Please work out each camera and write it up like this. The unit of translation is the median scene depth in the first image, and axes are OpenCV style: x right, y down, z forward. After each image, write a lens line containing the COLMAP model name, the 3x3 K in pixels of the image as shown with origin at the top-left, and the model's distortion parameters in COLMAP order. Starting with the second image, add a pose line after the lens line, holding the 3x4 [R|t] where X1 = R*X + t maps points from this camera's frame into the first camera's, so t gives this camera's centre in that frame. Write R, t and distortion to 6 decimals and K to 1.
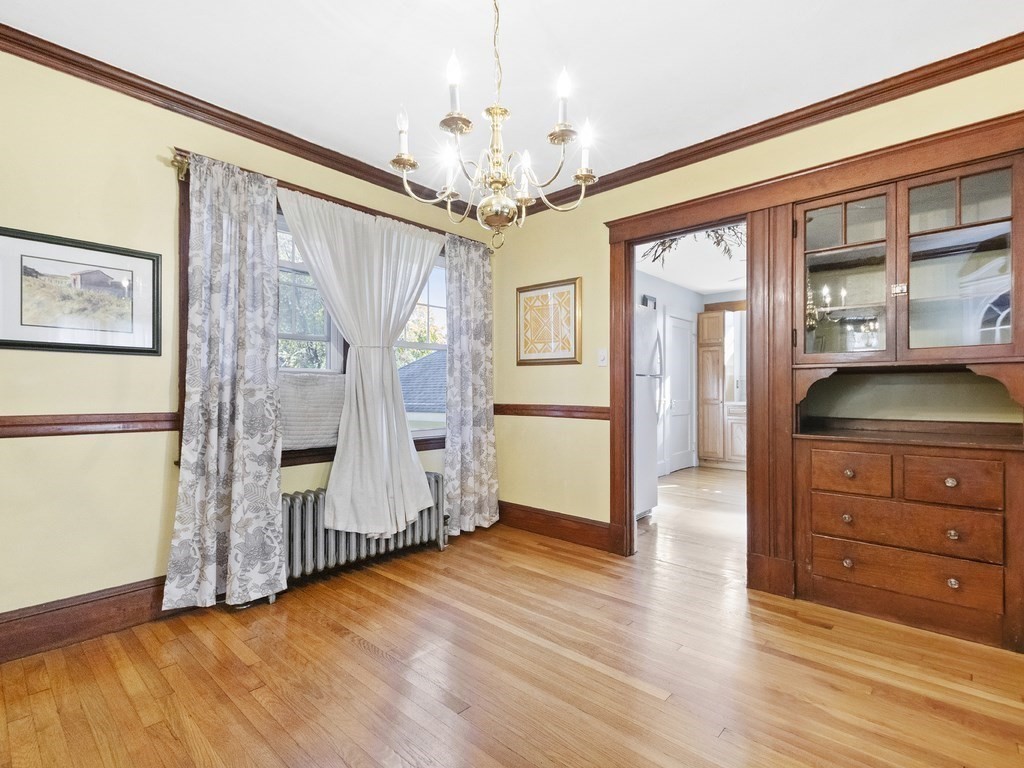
lens RADIAL K [[498.3, 0, 511.8], [0, 498.3, 387.6], [0, 0, 1]] dist [0.007340, -0.000224]
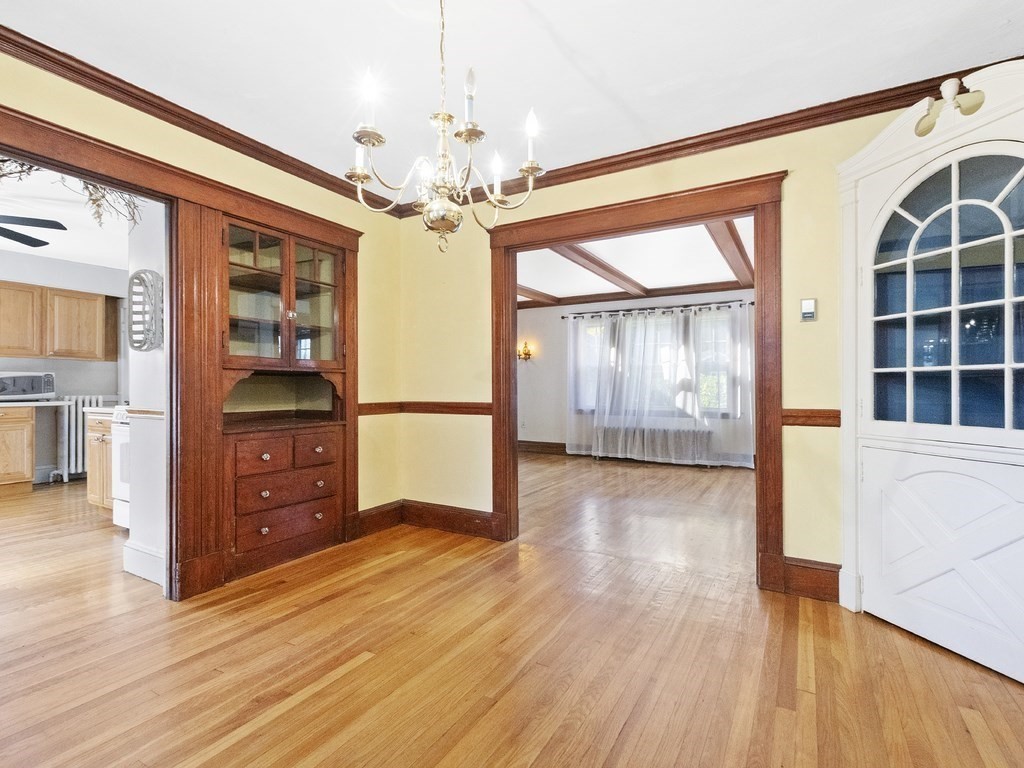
lens RADIAL K [[498.3, 0, 511.8], [0, 498.3, 387.6], [0, 0, 1]] dist [0.007340, -0.000224]
pose [[-0.215453, -0.002710, 0.976510, -0.470121], [-0.009111, 0.999958, 0.000765, -0.003771], [-0.976472, -0.008732, -0.215468, 0.491233]]
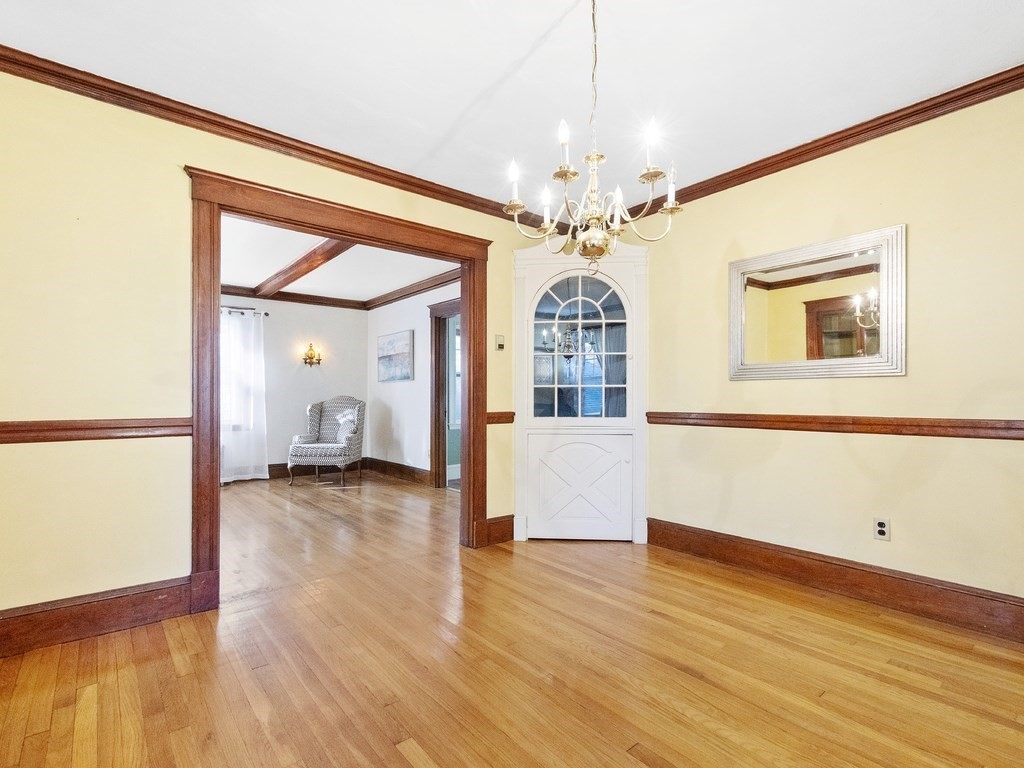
lens RADIAL K [[504.7, 0, 512.5], [0, 504.7, 400.8], [0, 0, 1]] dist [0.002596, -0.000361]
pose [[-0.990252, -0.002855, 0.139260, -0.000665], [-0.003622, 0.999980, -0.005256, 0.007312], [-0.139242, -0.005710, -0.990242, 0.980210]]
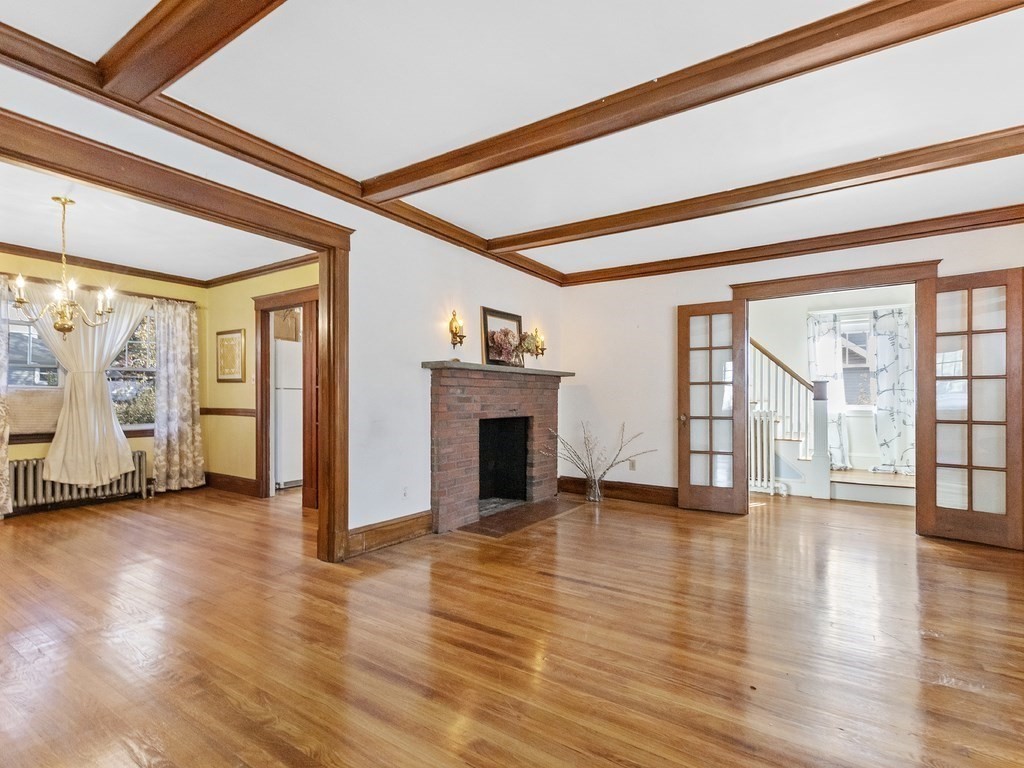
lens RADIAL K [[504.7, 0, 512.5], [0, 504.7, 400.8], [0, 0, 1]] dist [0.002596, -0.000361]
pose [[0.987449, 0.000568, 0.157938, 0.764909], [-0.002127, 0.999951, 0.009703, -0.006246], [-0.157924, -0.009917, 0.987401, -0.779039]]
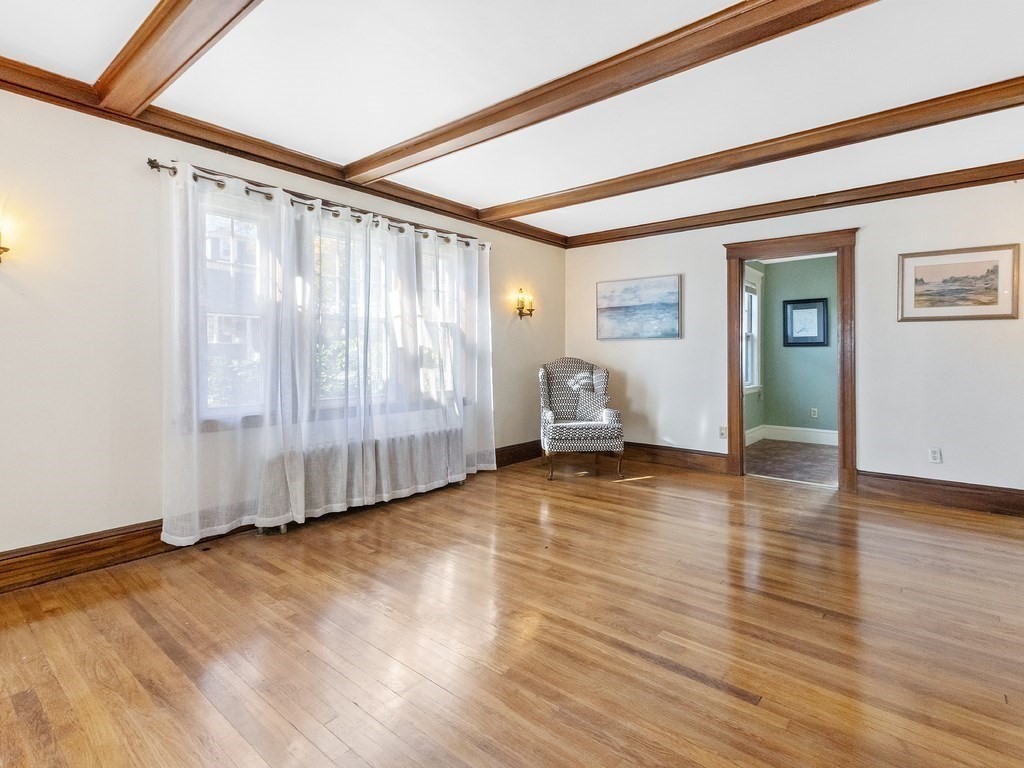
lens RADIAL K [[511.4, 0, 523.3], [0, 511.4, 358.3], [0, 0, 1]] dist [0.002807, -0.000082]
pose [[-0.998256, -0.004039, -0.058892, 1.218476], [-0.003843, 0.999987, -0.003439, -0.012212], [0.058905, -0.003207, -0.998258, 0.634279]]
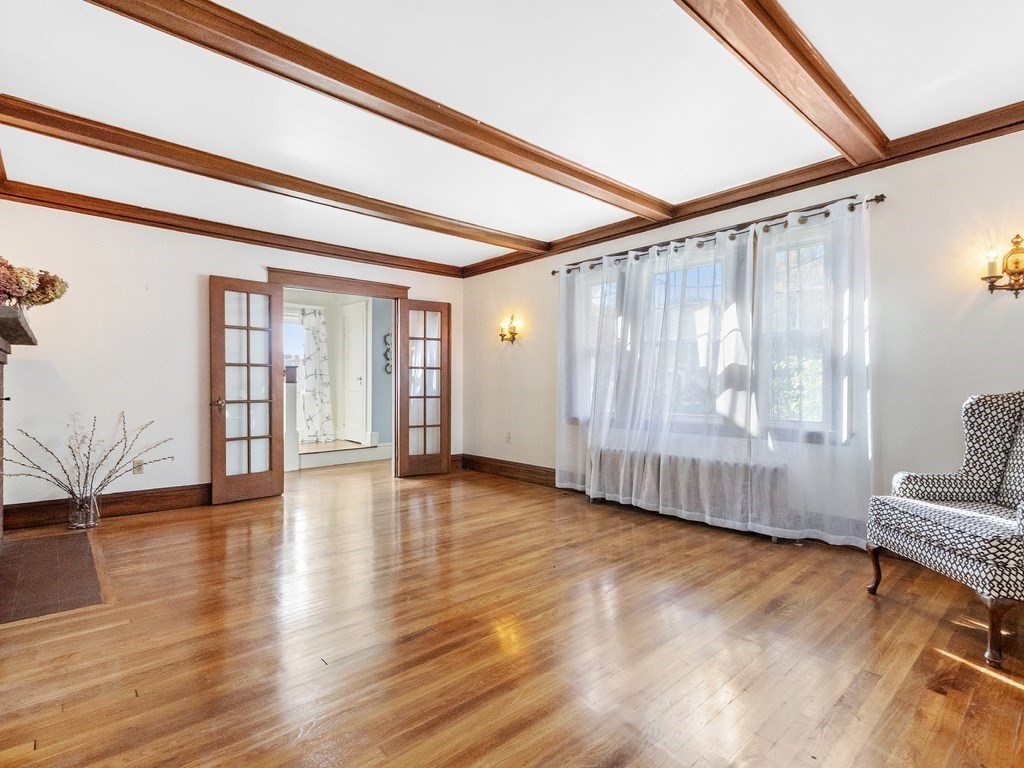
lens RADIAL K [[509.3, 0, 505.4], [0, 509.3, 385.2], [0, 0, 1]] dist [0.025715, 0.000035]
pose [[0.106768, -0.003046, 0.994279, 0.227919], [-0.007717, 0.999963, 0.003892, 0.000225], [-0.994254, -0.008088, 0.106740, -0.276822]]
